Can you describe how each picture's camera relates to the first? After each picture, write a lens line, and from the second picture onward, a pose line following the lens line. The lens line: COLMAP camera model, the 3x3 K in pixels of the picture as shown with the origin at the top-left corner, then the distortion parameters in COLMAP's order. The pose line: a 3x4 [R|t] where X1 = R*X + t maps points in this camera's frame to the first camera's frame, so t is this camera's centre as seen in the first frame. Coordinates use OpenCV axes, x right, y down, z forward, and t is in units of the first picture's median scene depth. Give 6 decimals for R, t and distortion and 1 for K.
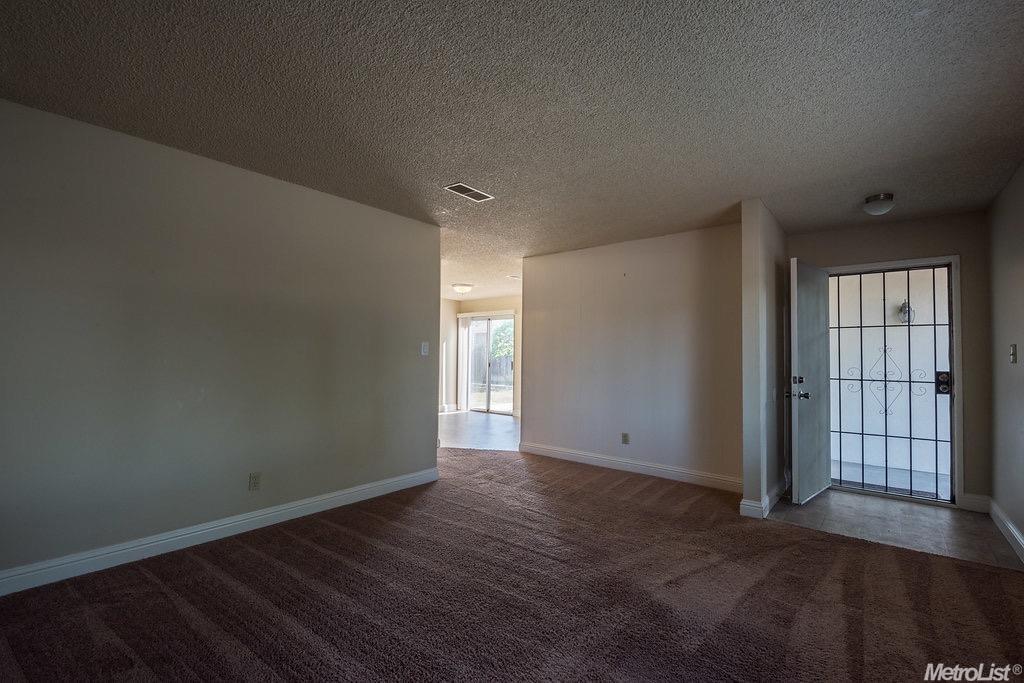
lens RADIAL K [[445.4, 0, 513.3], [0, 445.4, 346.3], [0, 0, 1]] dist [-0.011041, -0.000909]
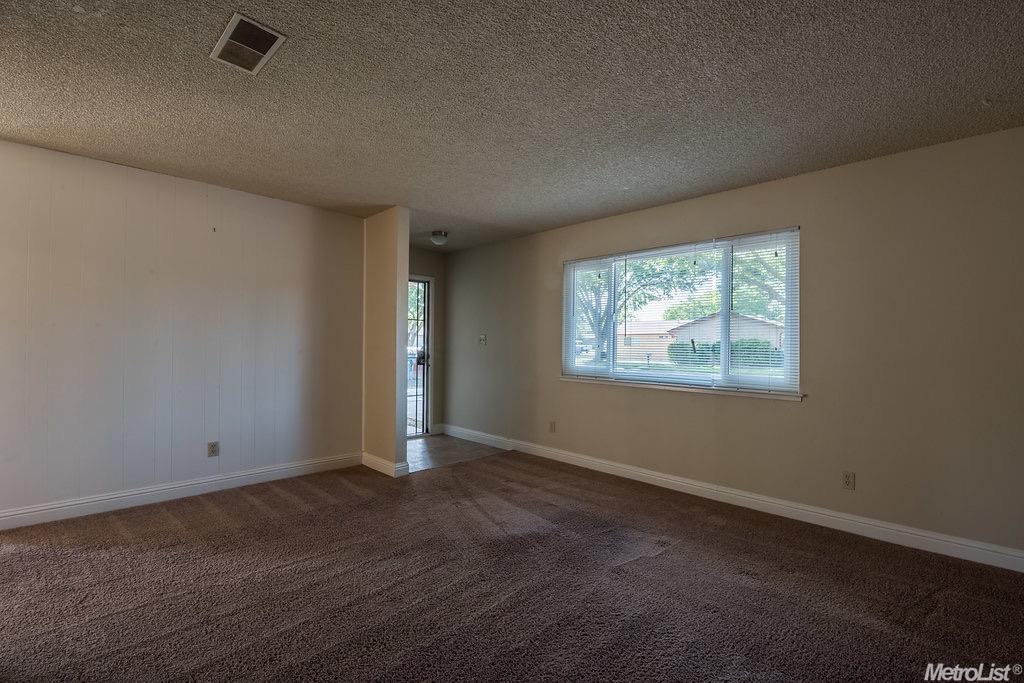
lens RADIAL K [[445.4, 0, 510.2], [0, 445.4, 337.0], [0, 0, 1]] dist [-0.011041, -0.000909]
pose [[0.085722, 0.008304, 0.996285, -0.586754], [-0.031537, 0.999487, -0.005617, 0.010141], [-0.995820, -0.030938, 0.085940, 0.582858]]
